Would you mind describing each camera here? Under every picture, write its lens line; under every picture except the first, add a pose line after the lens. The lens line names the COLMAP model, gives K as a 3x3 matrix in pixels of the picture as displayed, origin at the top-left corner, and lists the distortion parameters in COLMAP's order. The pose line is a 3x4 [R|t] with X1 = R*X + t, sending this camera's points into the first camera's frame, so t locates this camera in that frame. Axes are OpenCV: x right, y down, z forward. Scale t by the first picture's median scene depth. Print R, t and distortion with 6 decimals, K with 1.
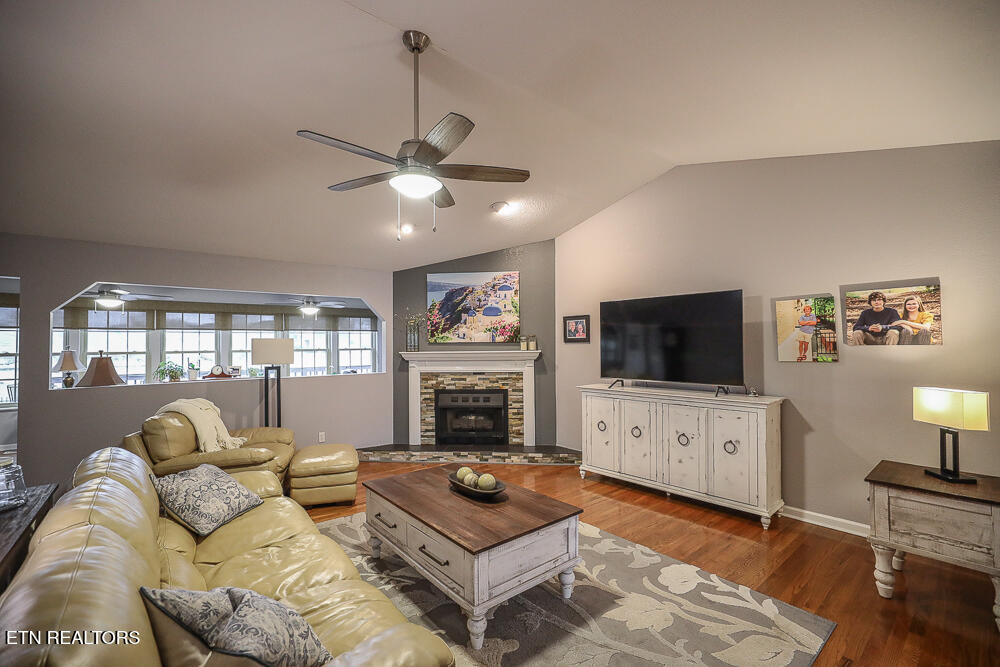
lens RADIAL K [[438.7, 0, 499.4], [0, 438.7, 334.8], [0, 0, 1]] dist [-0.038391, 0.011194]
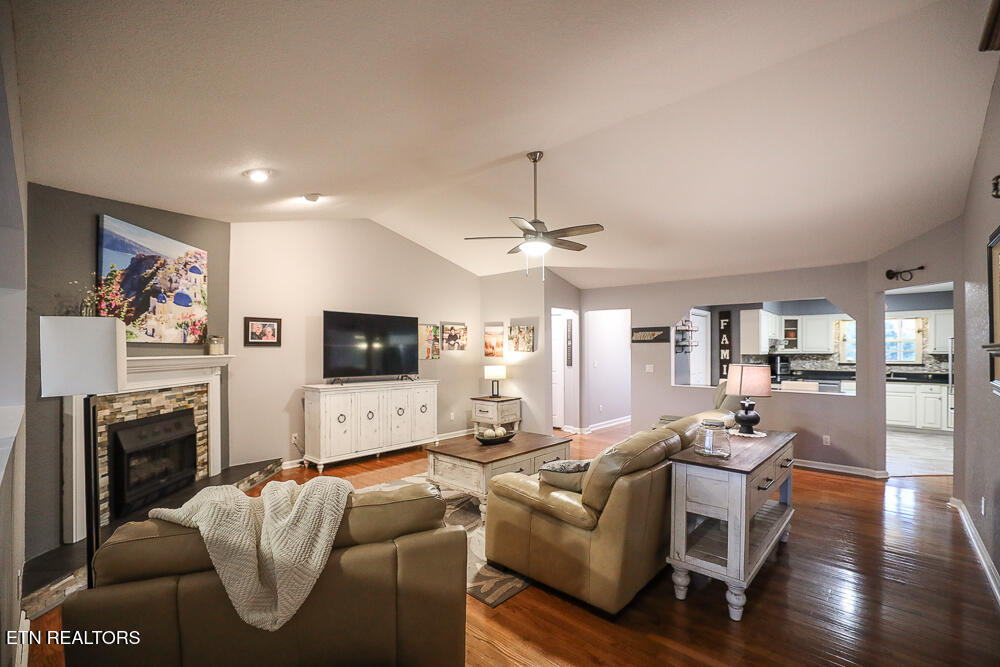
lens RADIAL K [[438.7, 0, 510.6], [0, 438.7, 351.6], [0, 0, 1]] dist [-0.038391, 0.011194]
pose [[-0.162826, 0.007609, 0.986626, -0.783096], [-0.018292, 0.999775, -0.010729, 0.027734], [-0.986485, -0.019794, -0.162650, 0.593560]]
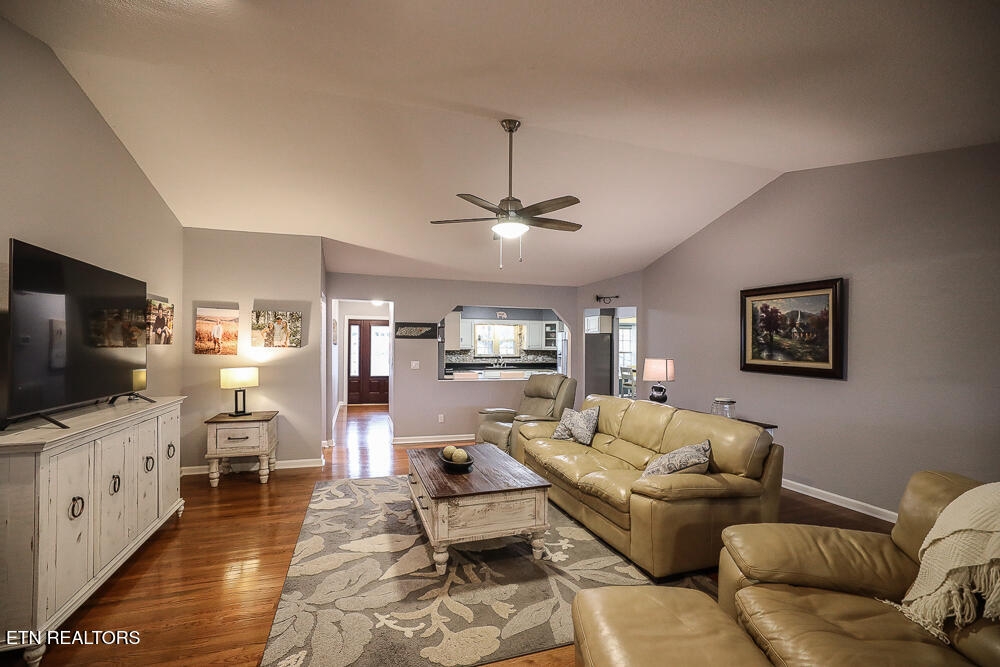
lens RADIAL K [[438.7, 0, 505.6], [0, 438.7, 344.2], [0, 0, 1]] dist [-0.038391, 0.011194]
pose [[-0.936492, 0.005401, 0.350646, -0.297217], [-0.005409, 0.999540, -0.029842, 0.031727], [-0.350646, -0.029844, -0.936032, 1.019043]]
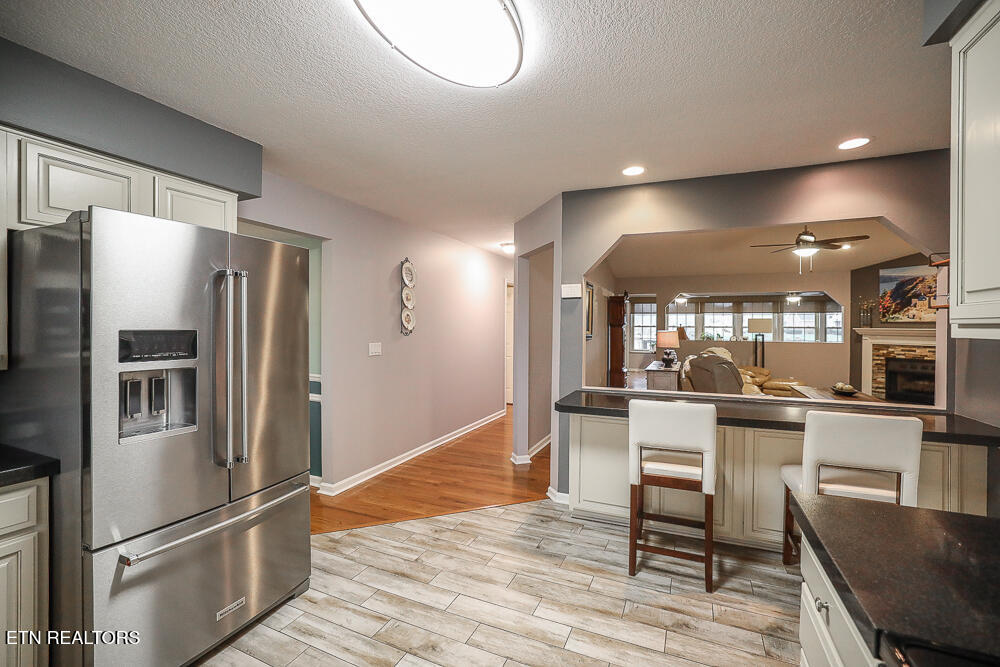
lens RADIAL K [[438.7, 0, 503.3], [0, 438.7, 325.4], [0, 0, 1]] dist [-0.038391, 0.011194]
pose [[0.470364, 0.015170, -0.882342, 0.452775], [0.004986, 0.999791, 0.019847, -0.002164], [0.882459, -0.013735, 0.470189, -0.626741]]
